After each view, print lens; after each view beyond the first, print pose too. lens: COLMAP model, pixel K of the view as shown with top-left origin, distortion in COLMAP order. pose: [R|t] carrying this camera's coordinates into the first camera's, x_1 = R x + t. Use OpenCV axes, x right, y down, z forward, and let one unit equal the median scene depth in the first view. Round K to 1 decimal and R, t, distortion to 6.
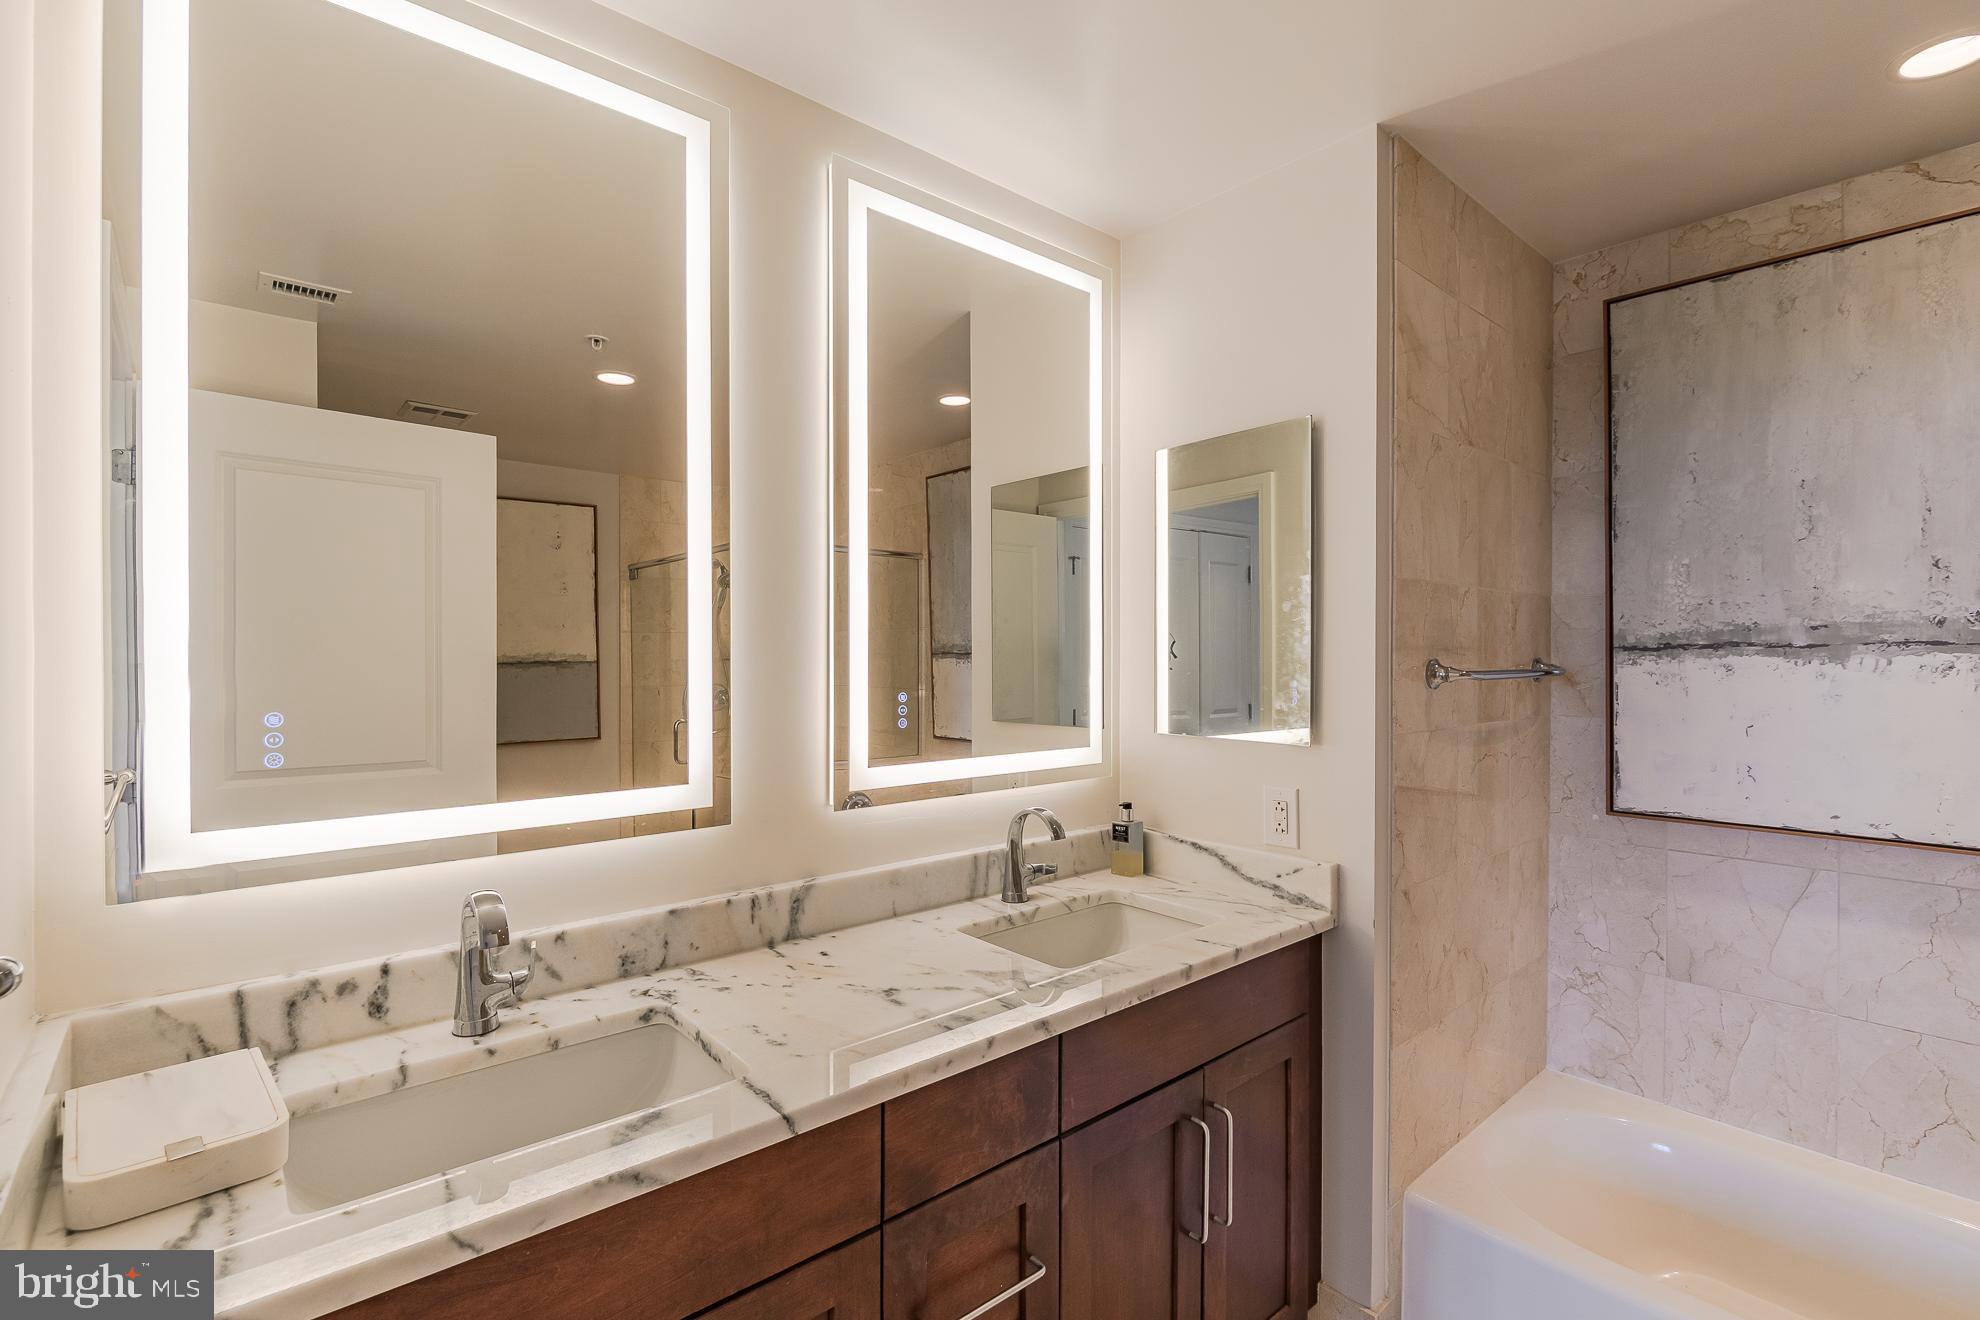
lens RADIAL K [[906.8, 0, 995.4], [0, 906.8, 661.0], [0, 0, 1]] dist [-0.011823, -0.000404]
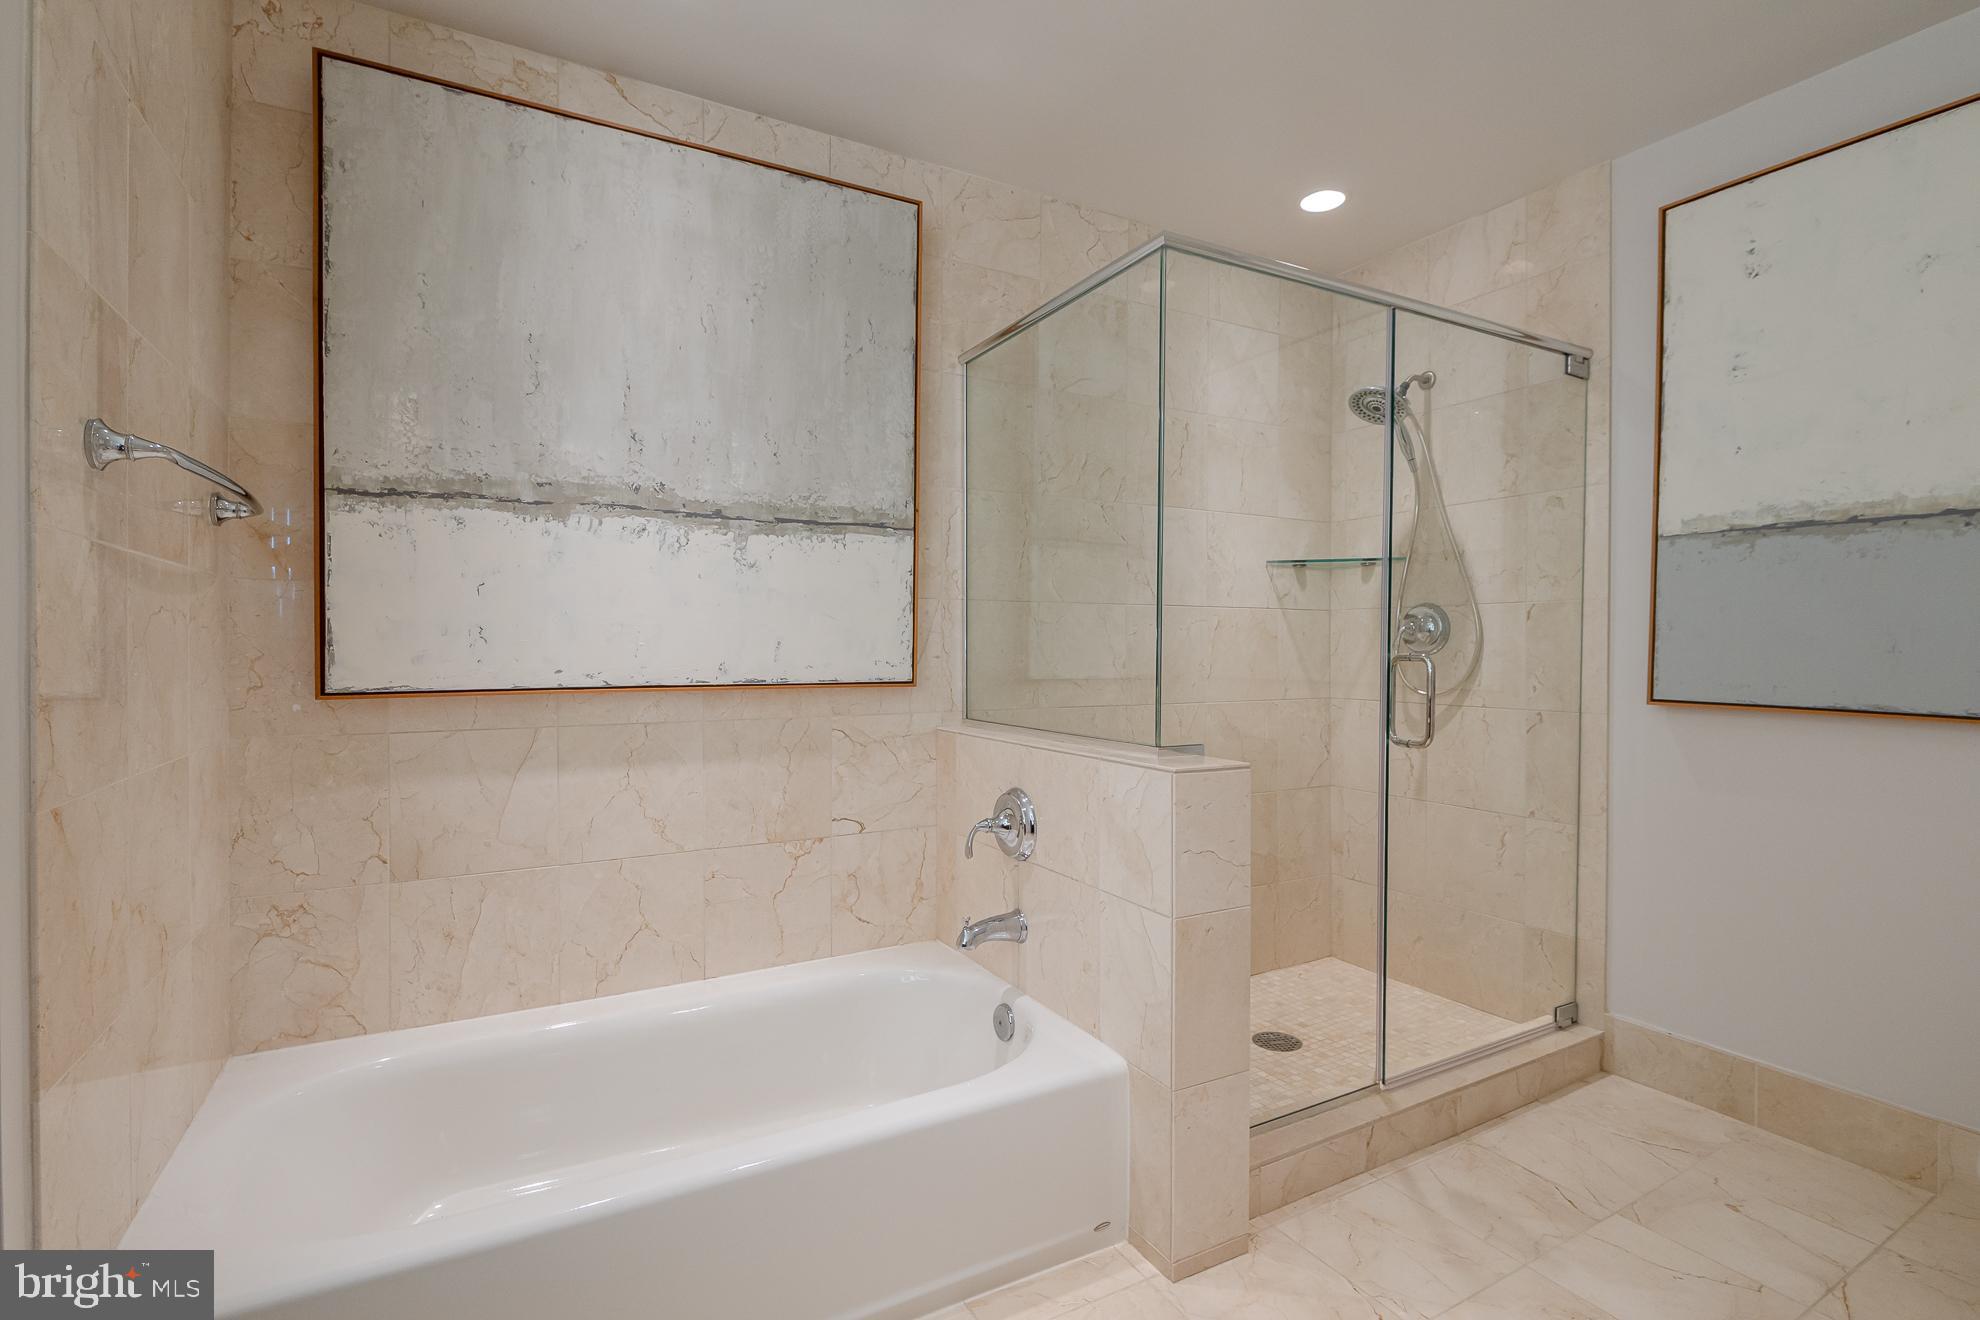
lens RADIAL K [[906.8, 0, 996.6], [0, 906.8, 660.6], [0, 0, 1]] dist [-0.011823, -0.000404]
pose [[0.195809, -0.011078, 0.980579, 0.022270], [-0.006600, 0.999899, 0.012614, 0.130854], [-0.980620, -0.008942, 0.195717, 0.278807]]
